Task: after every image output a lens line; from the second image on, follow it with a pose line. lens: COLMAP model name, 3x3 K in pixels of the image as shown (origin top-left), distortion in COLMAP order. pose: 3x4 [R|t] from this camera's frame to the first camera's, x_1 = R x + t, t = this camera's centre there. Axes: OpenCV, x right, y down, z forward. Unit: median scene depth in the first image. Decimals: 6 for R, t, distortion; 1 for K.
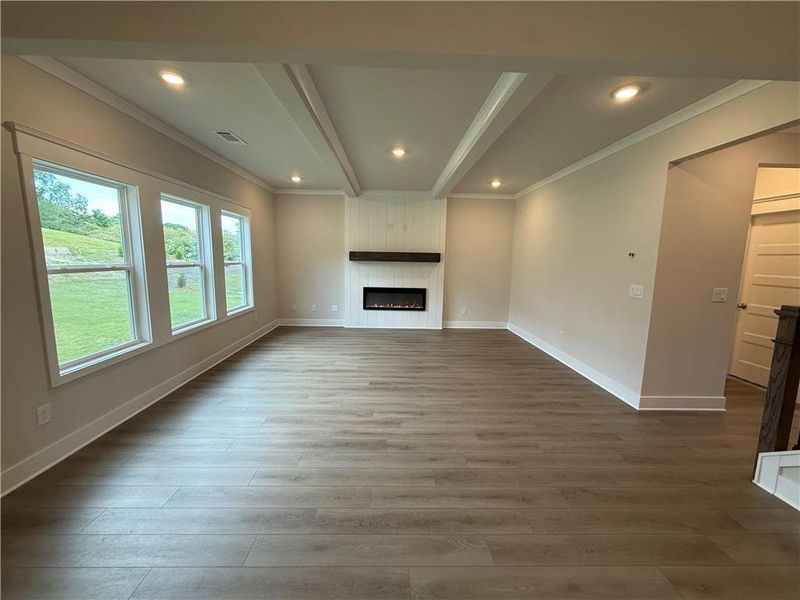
lens RADIAL K [[330.4, 0, 400.0], [0, 330.4, 300.0], [0, 0, 1]] dist [0.000168, 0.000018]
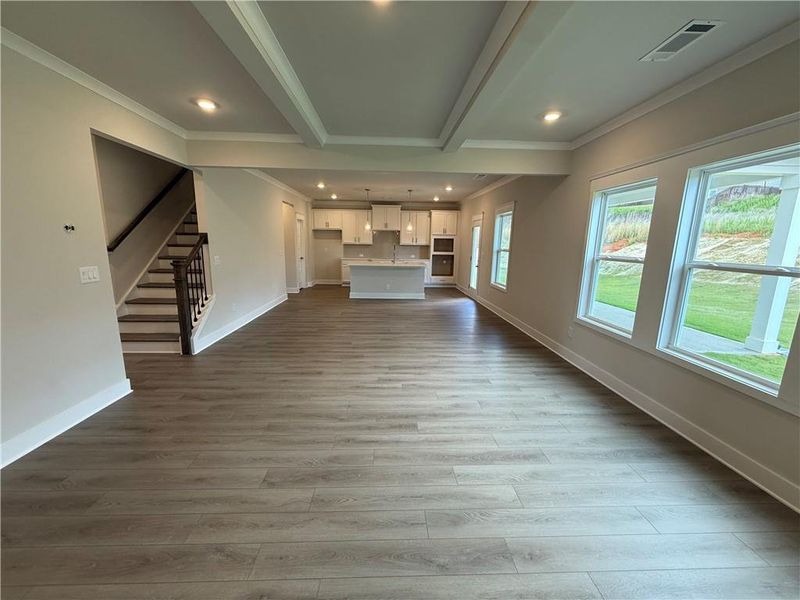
lens RADIAL K [[321.9, 0, 397.5], [0, 321.9, 301.1], [0, 0, 1]] dist [-0.000685, -0.000089]
pose [[-0.999352, -0.032271, -0.015933, -0.043759], [-0.035614, 0.950562, 0.308487, -0.284745], [0.005190, 0.308855, -0.951095, 2.159659]]
